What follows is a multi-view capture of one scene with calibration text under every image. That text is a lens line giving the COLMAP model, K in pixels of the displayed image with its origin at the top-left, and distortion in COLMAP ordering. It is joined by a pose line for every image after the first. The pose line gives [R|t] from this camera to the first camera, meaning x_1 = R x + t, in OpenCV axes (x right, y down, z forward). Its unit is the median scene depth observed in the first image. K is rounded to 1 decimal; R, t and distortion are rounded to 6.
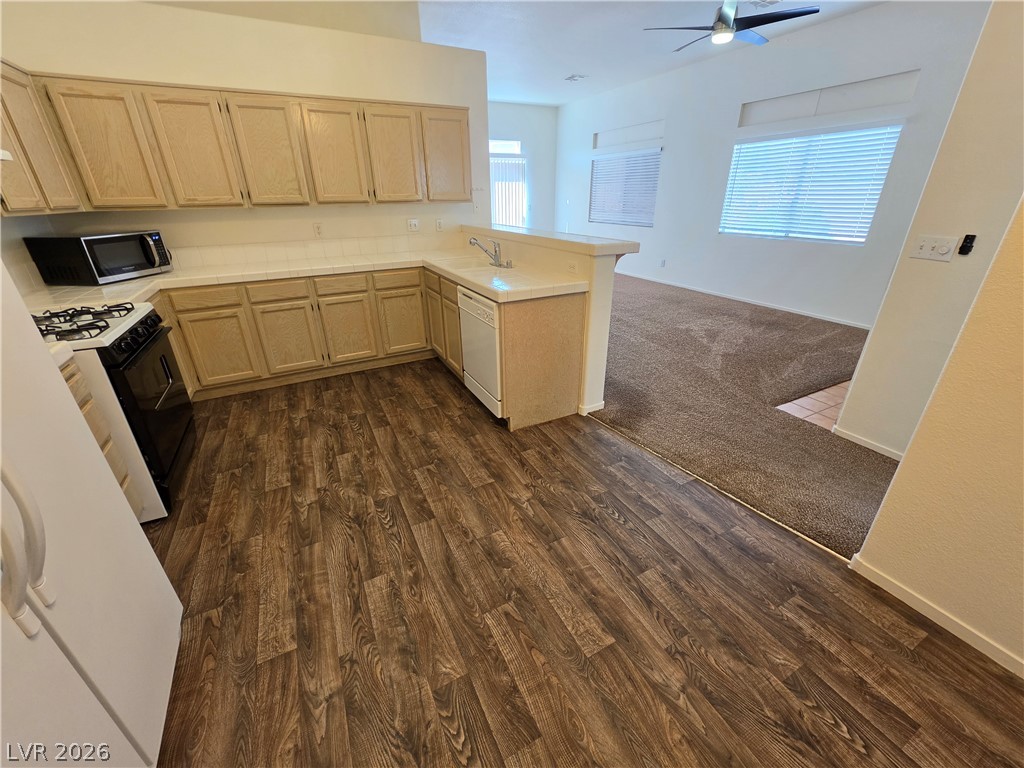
lens RADIAL K [[410.0, 0, 511.7], [0, 410.0, 379.7], [0, 0, 1]] dist [0.000900, -0.000175]
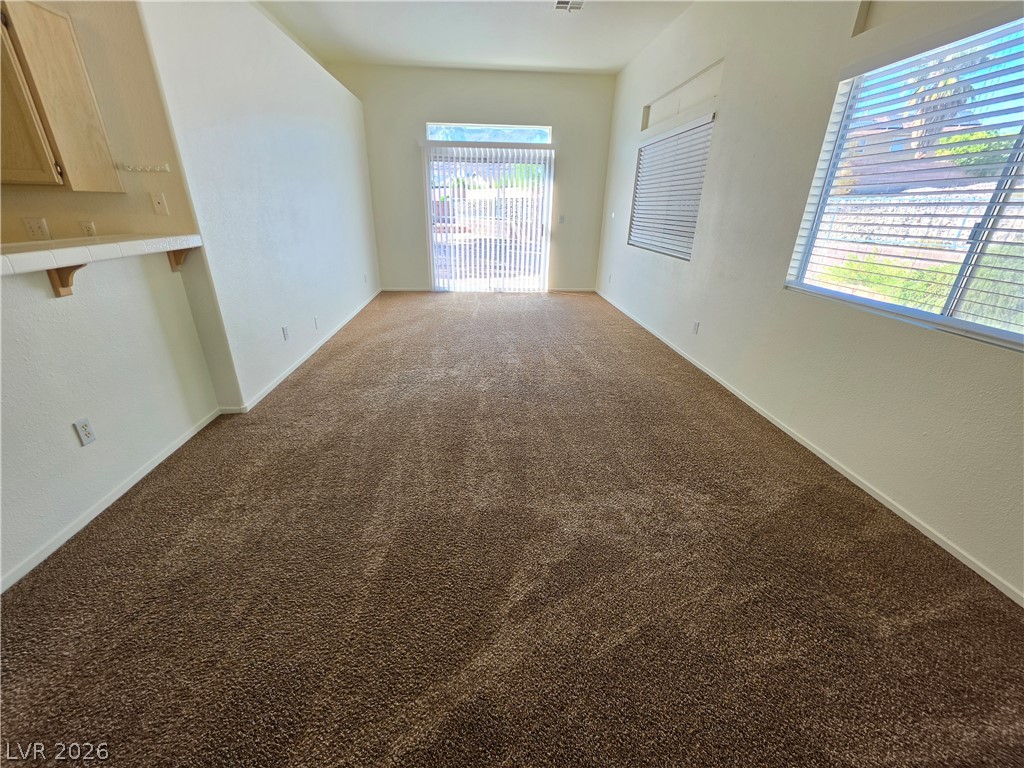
lens RADIAL K [[410.2, 0, 512.7], [0, 410.2, 381.7], [0, 0, 1]] dist [-0.003169, 0.000219]
pose [[0.919820, 0.187695, -0.344530, 0.497245], [-0.196098, 0.980527, 0.010639, -0.249320], [0.339818, 0.057776, 0.938715, 0.593167]]
